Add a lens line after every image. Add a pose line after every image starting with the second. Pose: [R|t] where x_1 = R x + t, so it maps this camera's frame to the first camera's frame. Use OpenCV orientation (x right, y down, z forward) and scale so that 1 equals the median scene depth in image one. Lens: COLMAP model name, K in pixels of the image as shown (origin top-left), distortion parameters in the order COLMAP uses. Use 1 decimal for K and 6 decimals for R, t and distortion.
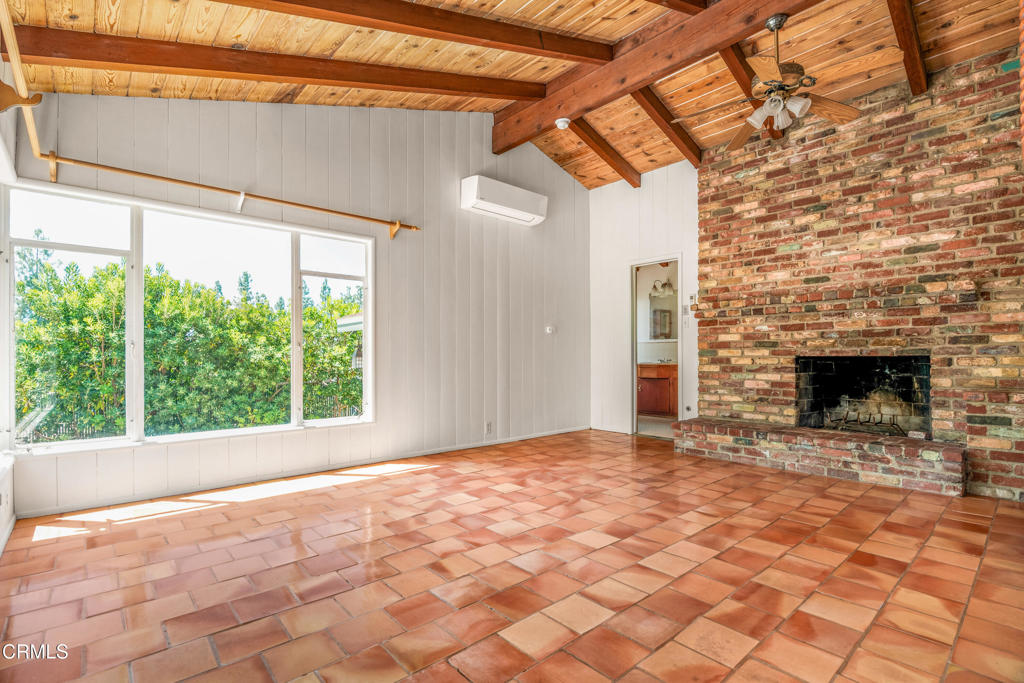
lens RADIAL K [[477.2, 0, 505.7], [0, 477.2, 349.8], [0, 0, 1]] dist [-0.011494, 0.001767]
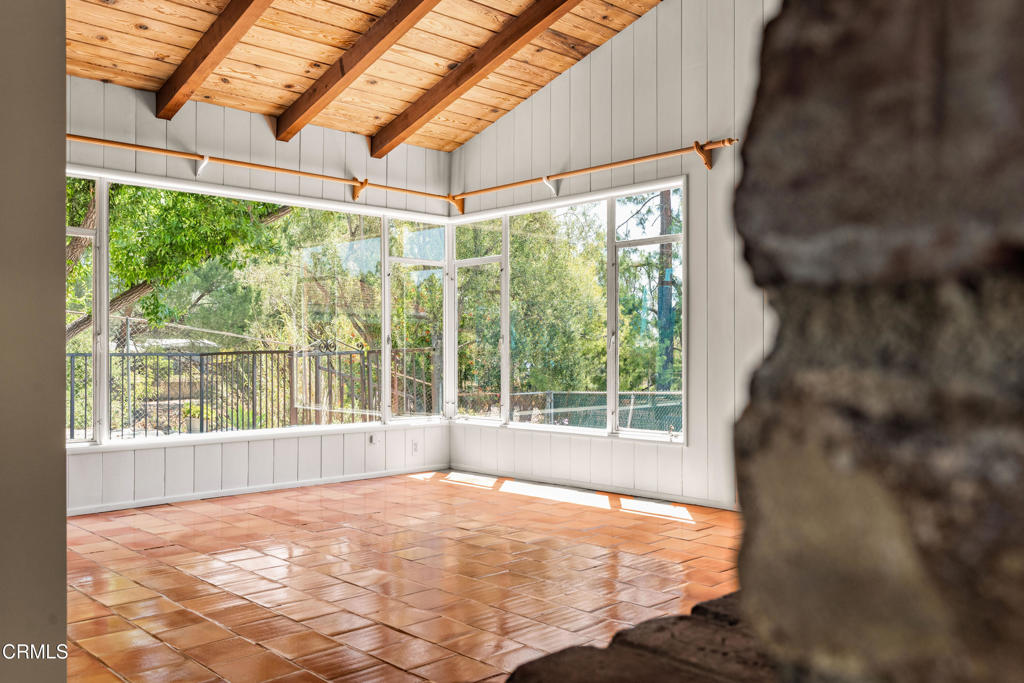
lens RADIAL K [[856.5, 0, 512.0], [0, 856.5, 341.5], [0, 0, 1]] dist [0.004037, 0.001881]
pose [[0.037091, -0.010431, -0.999257, 1.050096], [0.010351, 0.999896, -0.010053, 0.012149], [0.999258, -0.009971, 0.037195, 0.765368]]
